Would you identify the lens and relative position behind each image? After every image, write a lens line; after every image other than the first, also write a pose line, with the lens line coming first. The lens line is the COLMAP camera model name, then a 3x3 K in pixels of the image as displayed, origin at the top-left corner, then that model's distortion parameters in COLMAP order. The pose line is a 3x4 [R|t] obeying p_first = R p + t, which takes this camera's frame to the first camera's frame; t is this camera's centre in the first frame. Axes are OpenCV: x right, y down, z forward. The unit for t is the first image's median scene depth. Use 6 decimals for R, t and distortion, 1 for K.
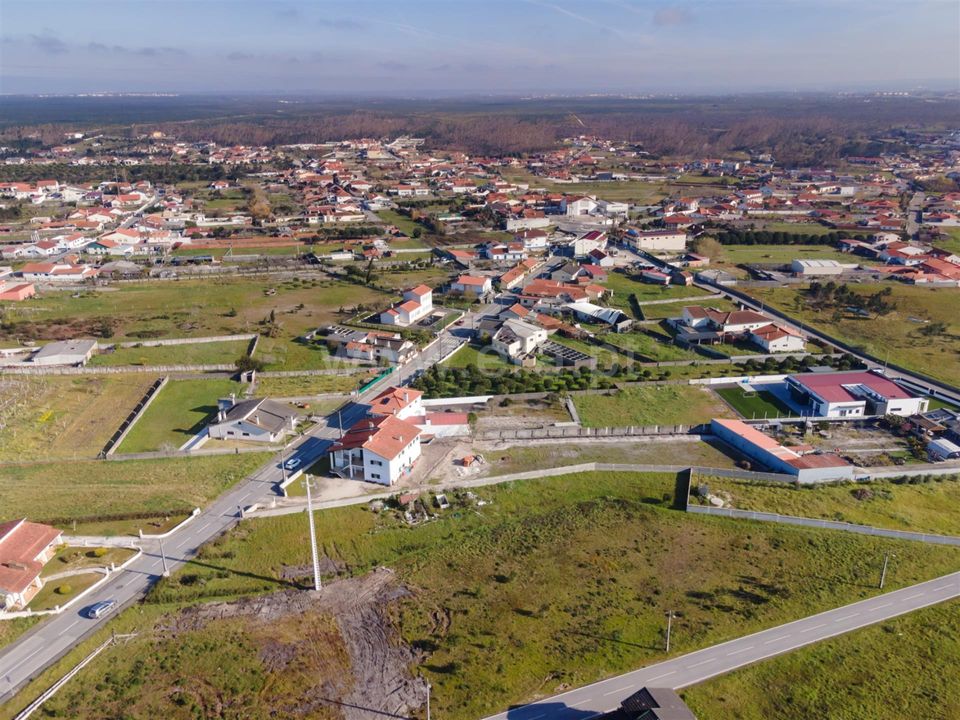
lens RADIAL K [[703.1, 0, 478.6], [0, 703.1, 361.4], [0, 0, 1]] dist [0.047336, 0.021086]
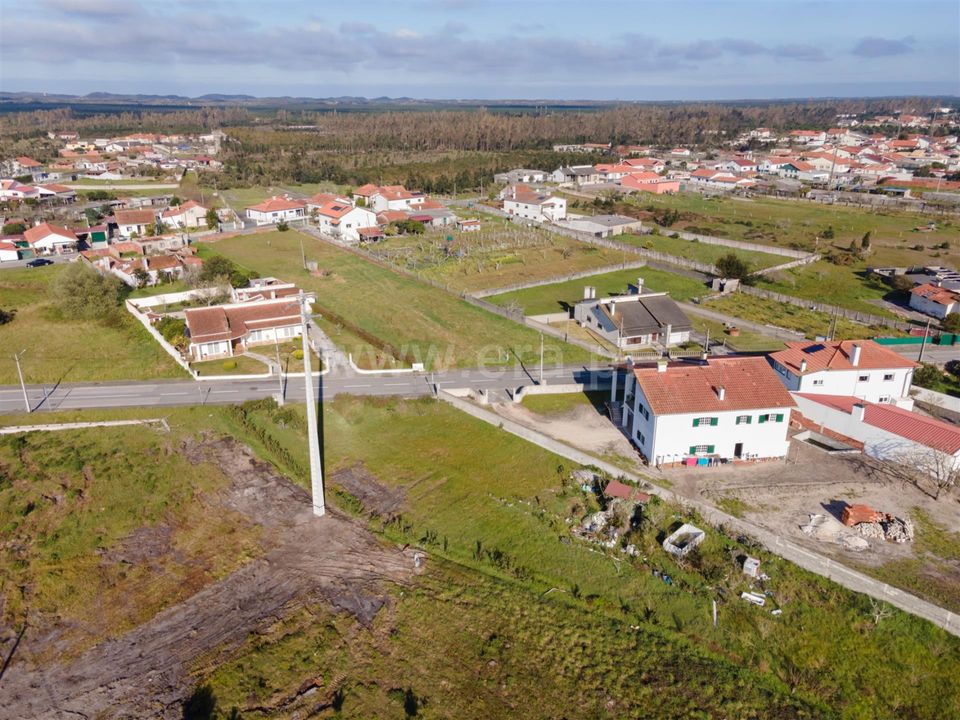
lens RADIAL K [[703.1, 0, 480.6], [0, 703.1, 361.9], [0, 0, 1]] dist [0.047336, 0.021086]
pose [[0.478878, 0.315584, -0.819196, 0.206838], [-0.308454, 0.934140, 0.179551, 0.057520], [0.821907, 0.166702, 0.544682, 0.638368]]
